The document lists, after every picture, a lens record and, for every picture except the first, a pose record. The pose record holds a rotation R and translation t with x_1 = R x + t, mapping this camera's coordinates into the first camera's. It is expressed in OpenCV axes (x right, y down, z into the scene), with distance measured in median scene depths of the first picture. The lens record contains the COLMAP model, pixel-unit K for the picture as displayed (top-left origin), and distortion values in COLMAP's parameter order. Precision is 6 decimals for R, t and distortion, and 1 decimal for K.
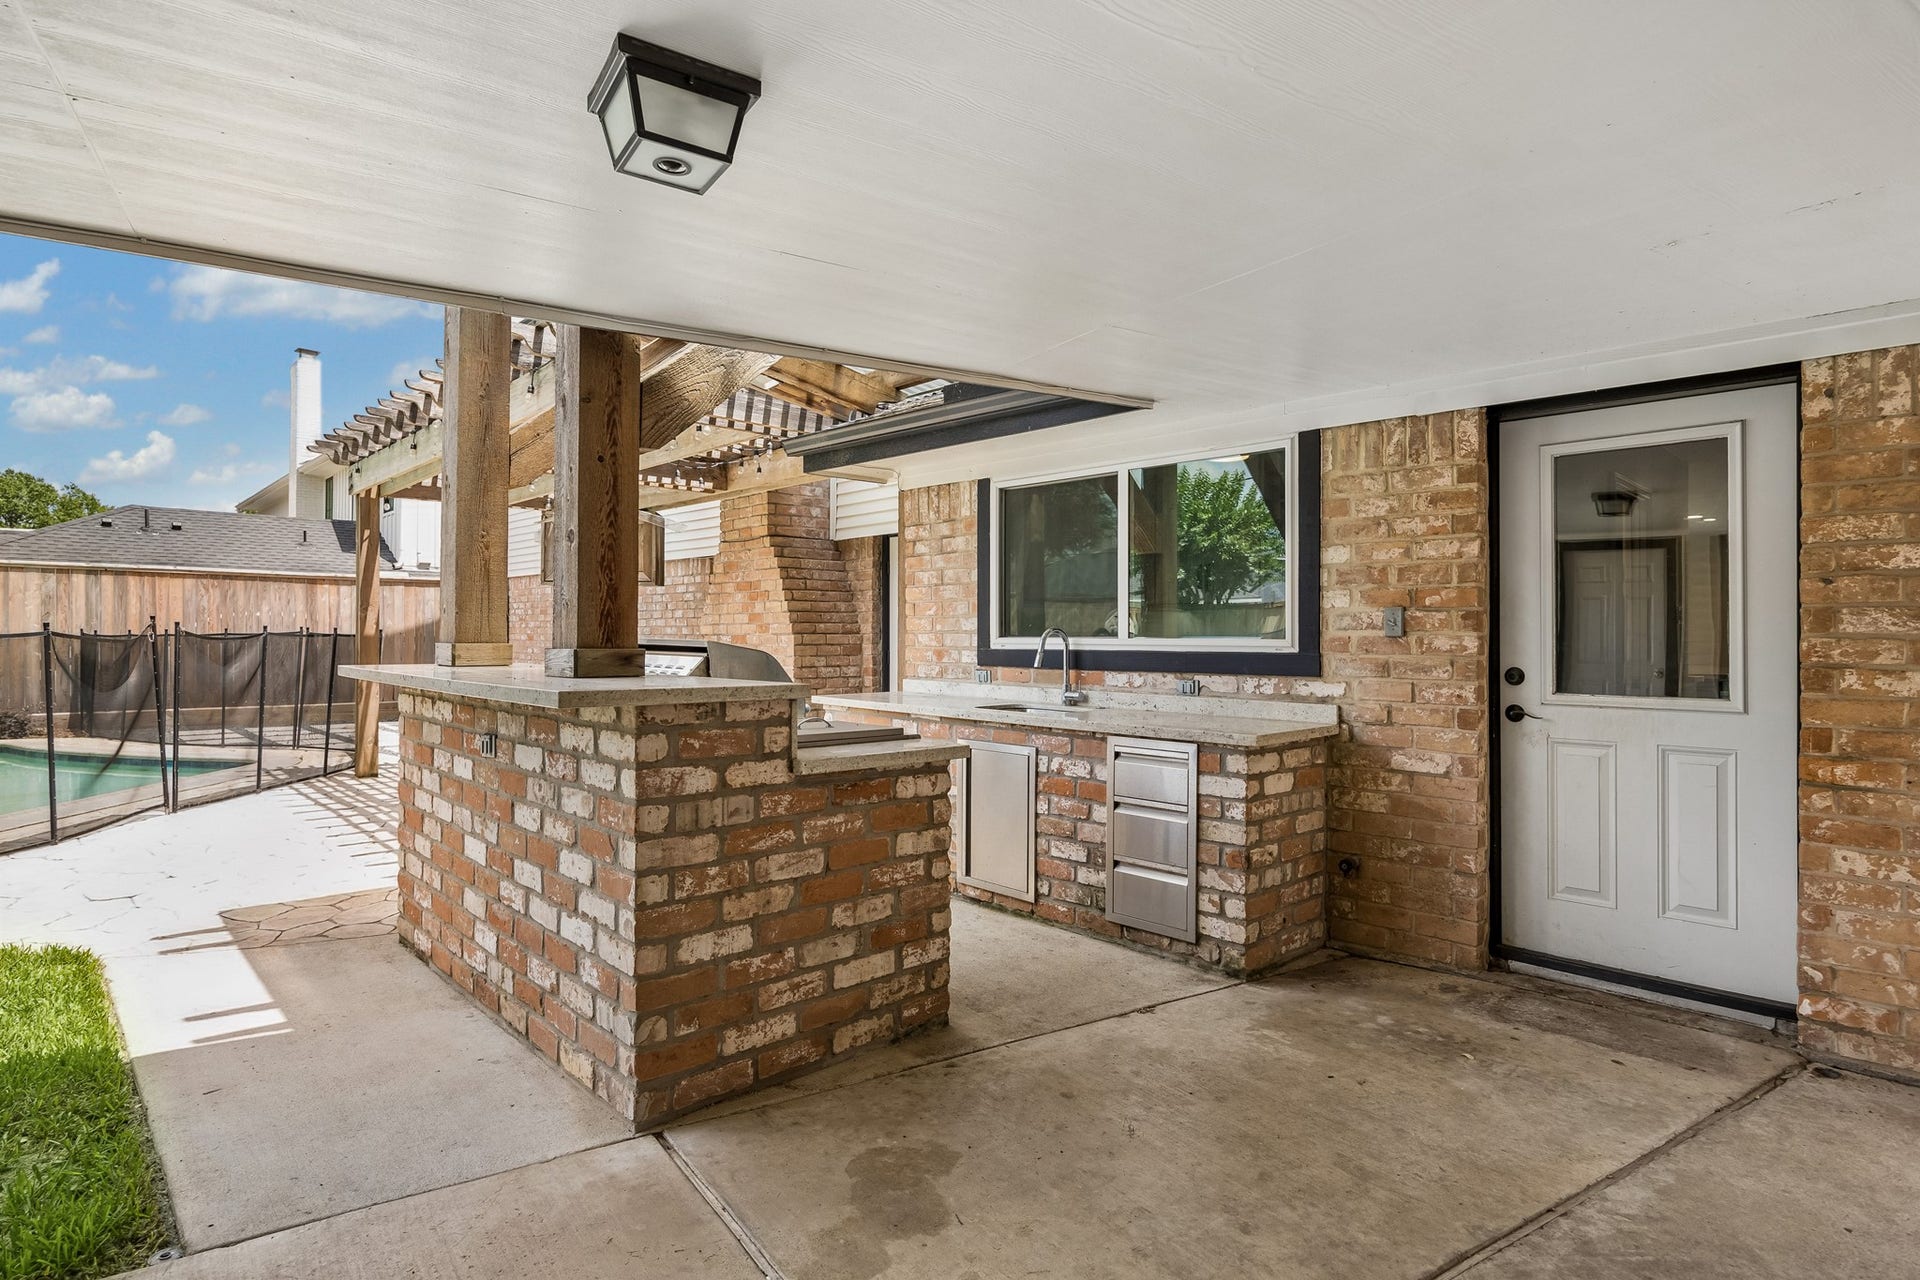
lens RADIAL K [[1015.0, 0, 960.0], [0, 1015.0, 640.0], [0, 0, 1]] dist [0.001439, -0.000084]
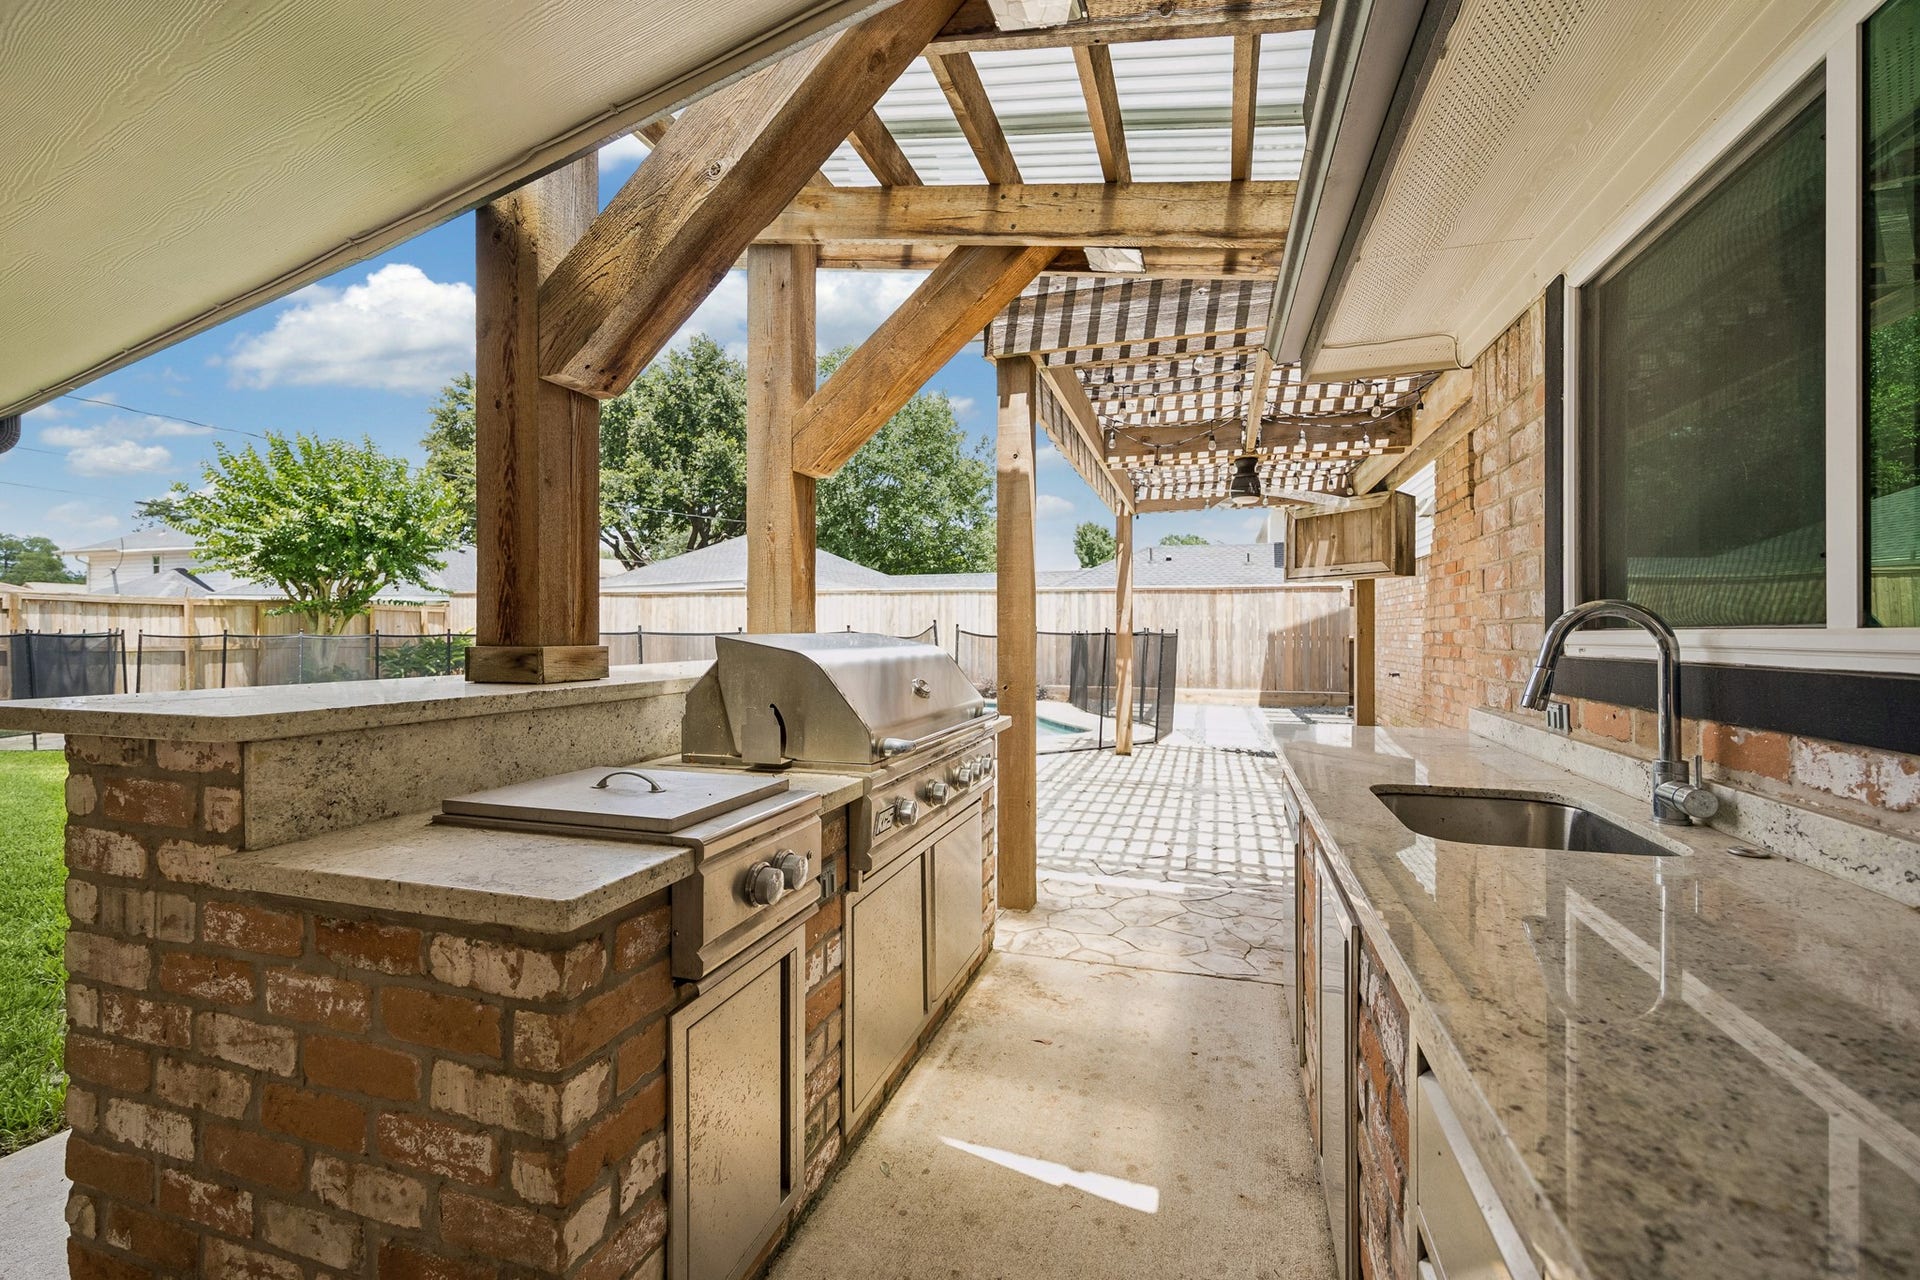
lens RADIAL K [[803.5, 0, 960.0], [0, 803.5, 640.0], [0, 0, 1]] dist [0.012546, -0.000197]
pose [[0.482597, 0.002682, -0.875839, 0.361493], [-0.001108, 0.999996, 0.002452, 0.001595], [0.875842, -0.000213, 0.482598, 1.002369]]
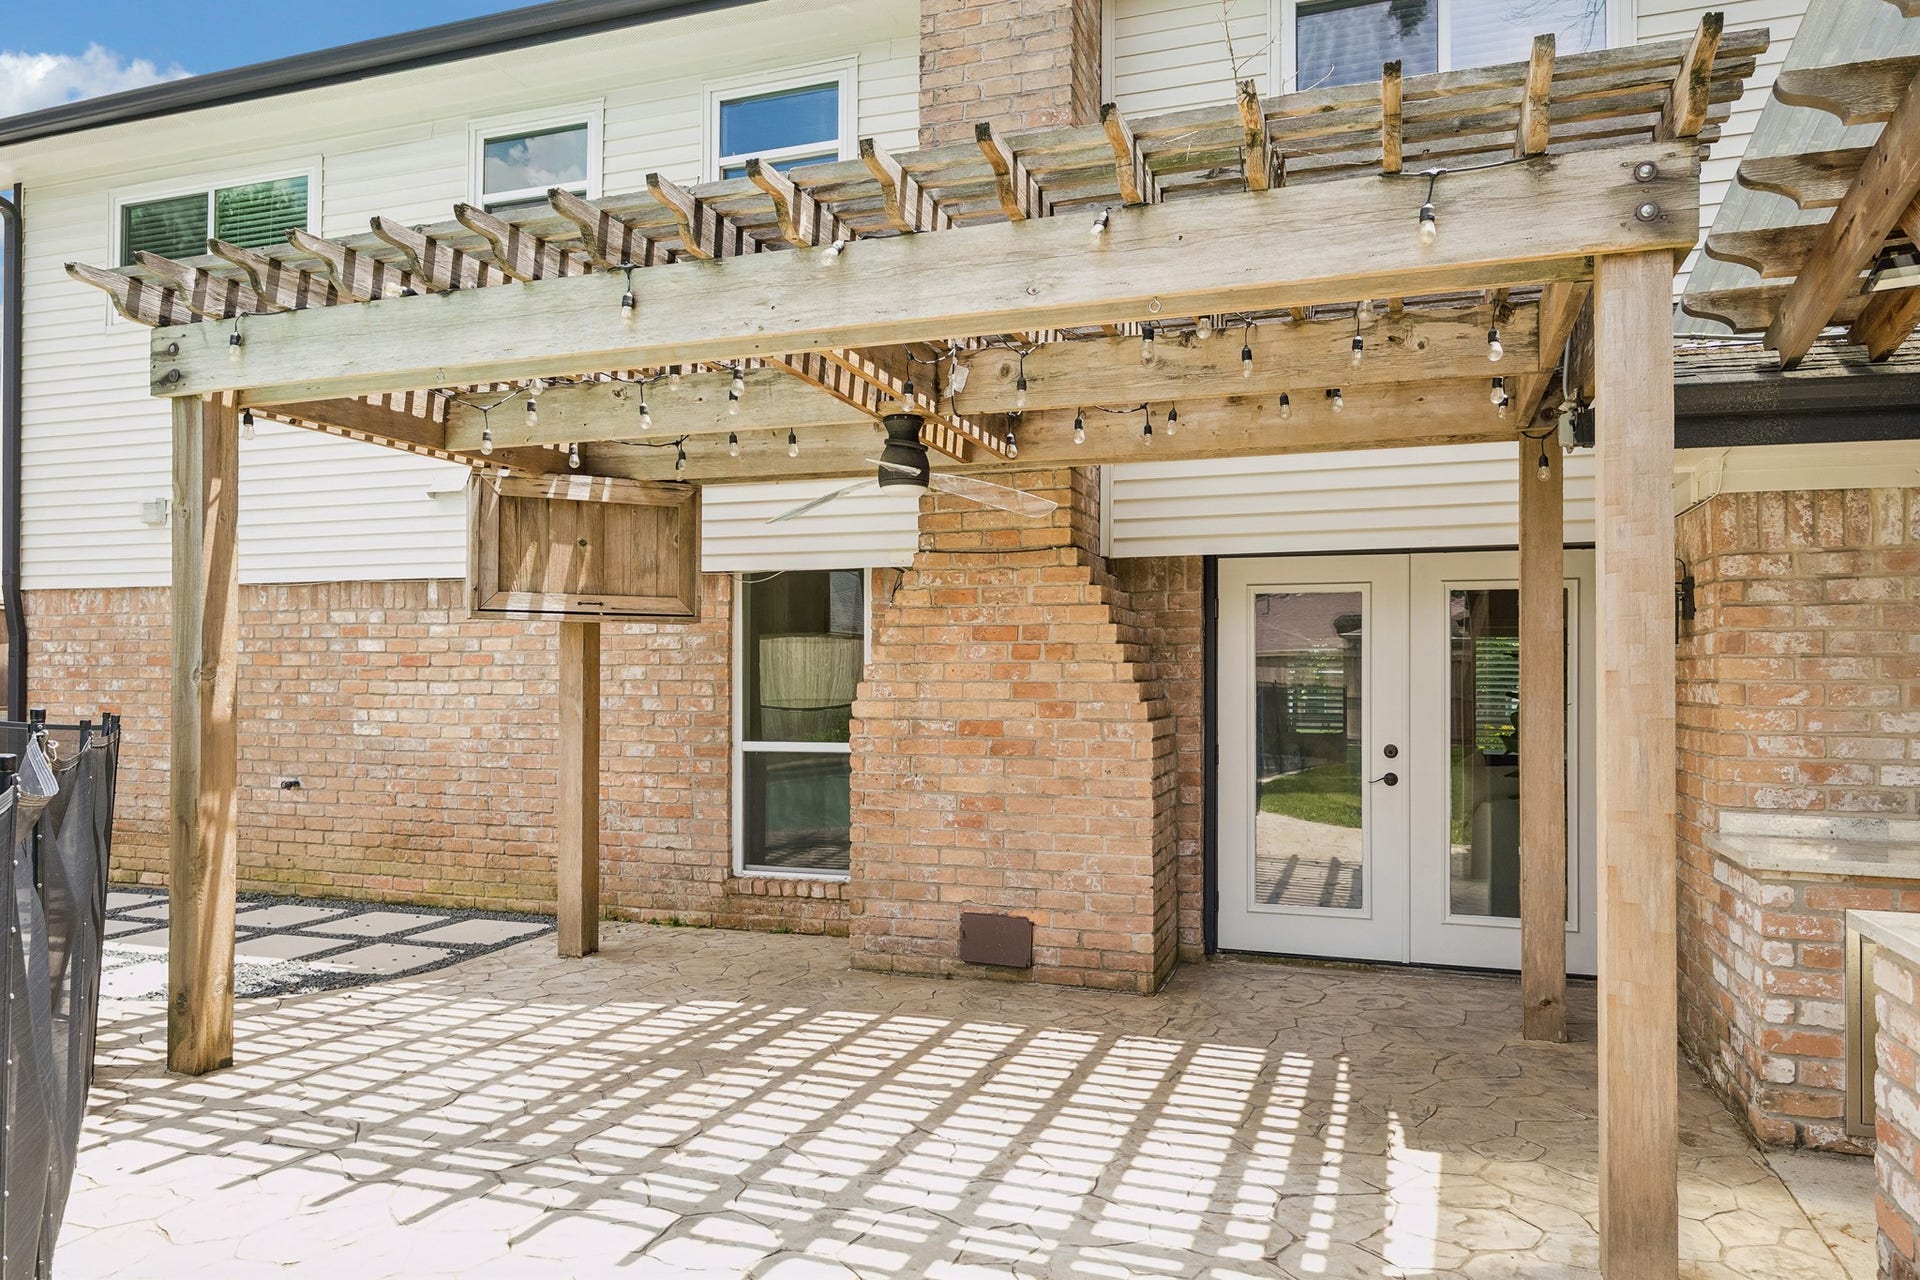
lens RADIAL K [[1302.9, 0, 958.1], [0, 1302.9, 671.3], [0, 0, 1]] dist [0.024958, -0.000321]
pose [[0.881701, 0.002982, 0.471799, -1.493781], [-0.000023, 0.999980, -0.006277, -0.071685], [-0.471809, 0.005523, 0.881684, 0.983599]]
